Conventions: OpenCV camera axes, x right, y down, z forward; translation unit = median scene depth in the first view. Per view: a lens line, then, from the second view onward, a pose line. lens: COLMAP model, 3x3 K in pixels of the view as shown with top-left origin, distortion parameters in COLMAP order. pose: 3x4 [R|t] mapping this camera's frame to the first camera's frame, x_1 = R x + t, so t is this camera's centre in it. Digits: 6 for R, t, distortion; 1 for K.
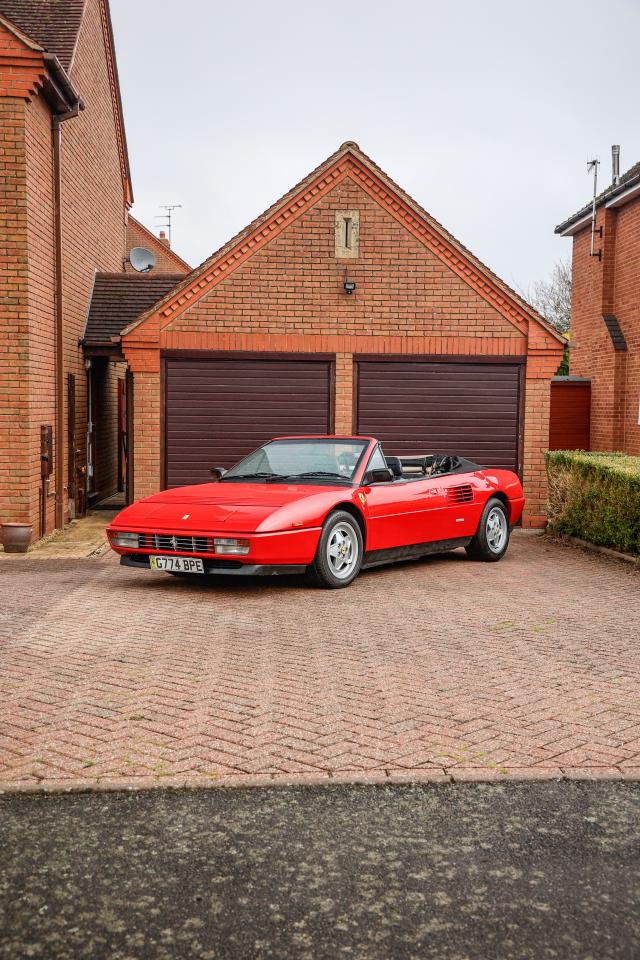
lens RADIAL K [[1193.4, 0, 315.7], [0, 1193.4, 481.1], [0, 0, 1]] dist [0.073575, 0.216189]
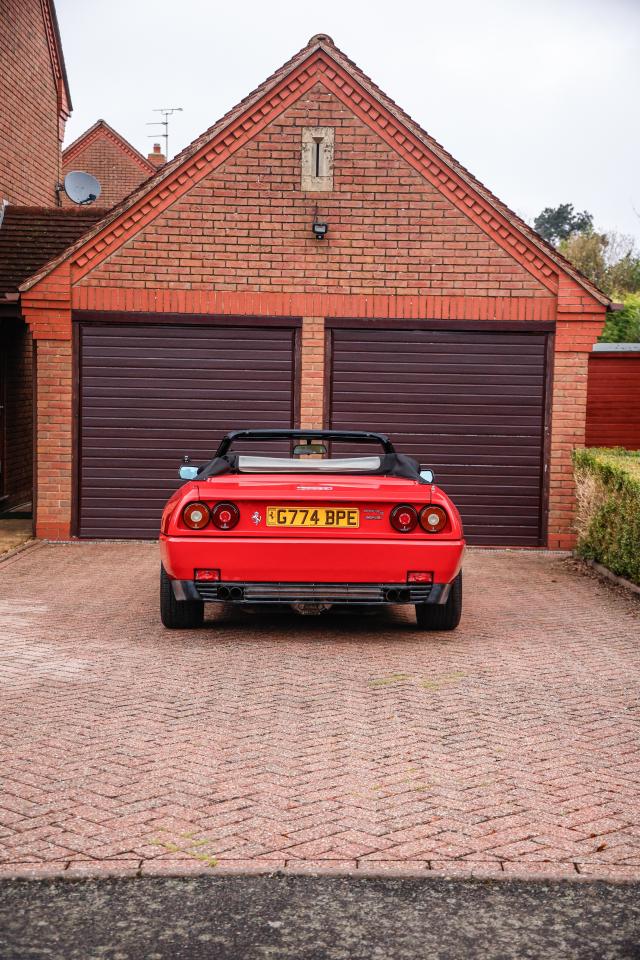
lens RADIAL K [[1610.5, 0, 321.8], [0, 1610.5, 482.5], [0, 0, 1]] dist [0.219138, 0.775033]
pose [[0.998312, 0.010875, -0.057049, 0.089904], [-0.010646, 0.999934, 0.004310, -0.006214], [0.057092, -0.003695, 0.998362, -0.028054]]
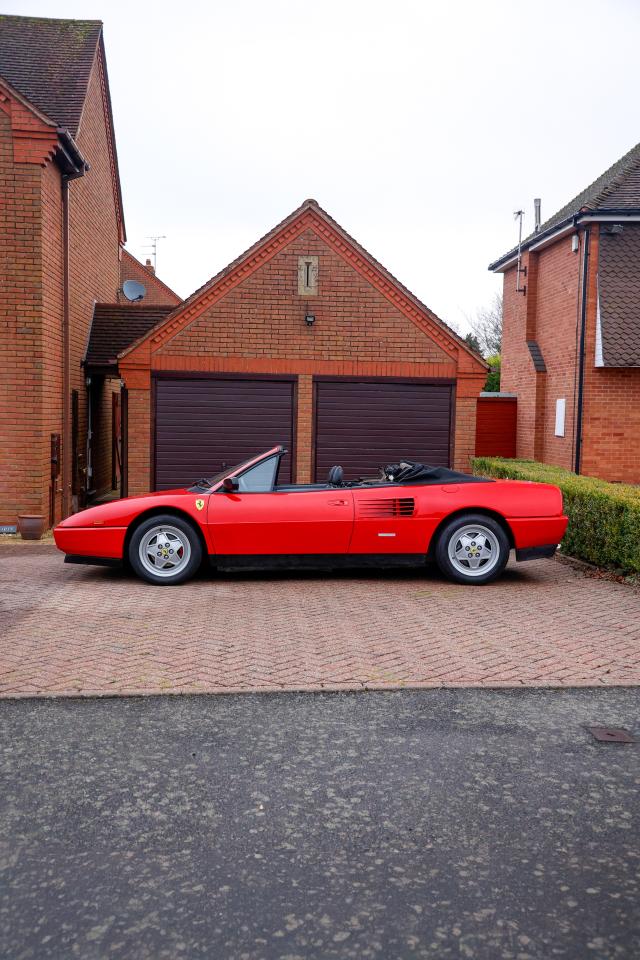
lens RADIAL K [[1095.4, 0, 321.3], [0, 1095.4, 478.9], [0, 0, 1]] dist [0.035377, 0.255449]
pose [[0.999443, 0.005036, 0.032980, 0.004229], [-0.004973, 0.999986, -0.001989, -0.000577], [-0.032990, 0.001824, 0.999454, -0.097796]]
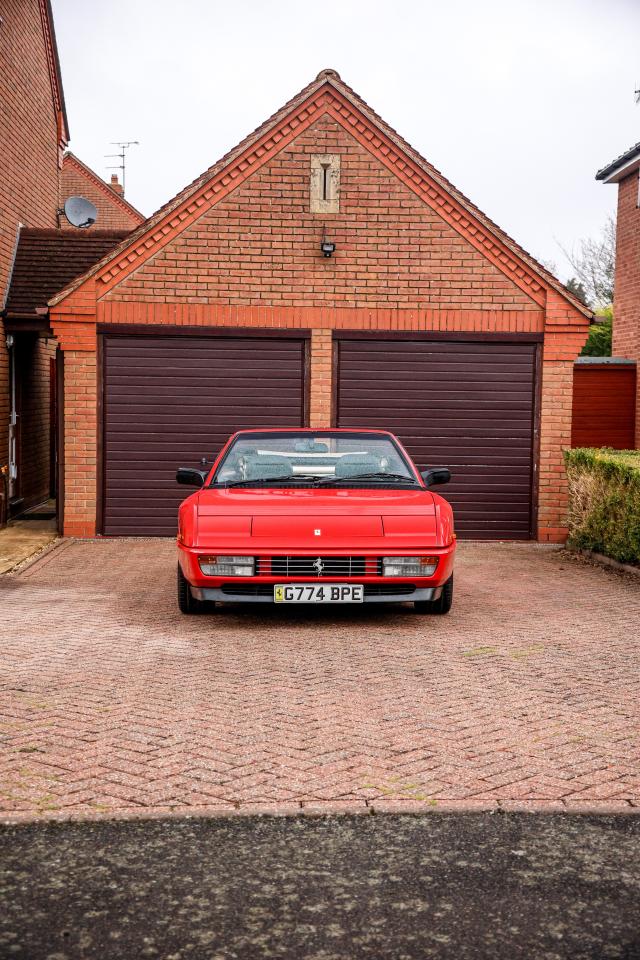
lens RADIAL K [[1505.9, 0, 316.3], [0, 1505.9, 478.7], [0, 0, 1]] dist [0.201214, 0.536477]
pose [[0.999994, 0.003086, -0.001283, 0.022056], [-0.003095, 0.999971, -0.006895, 0.003081], [0.001262, 0.006899, 0.999975, -0.039201]]
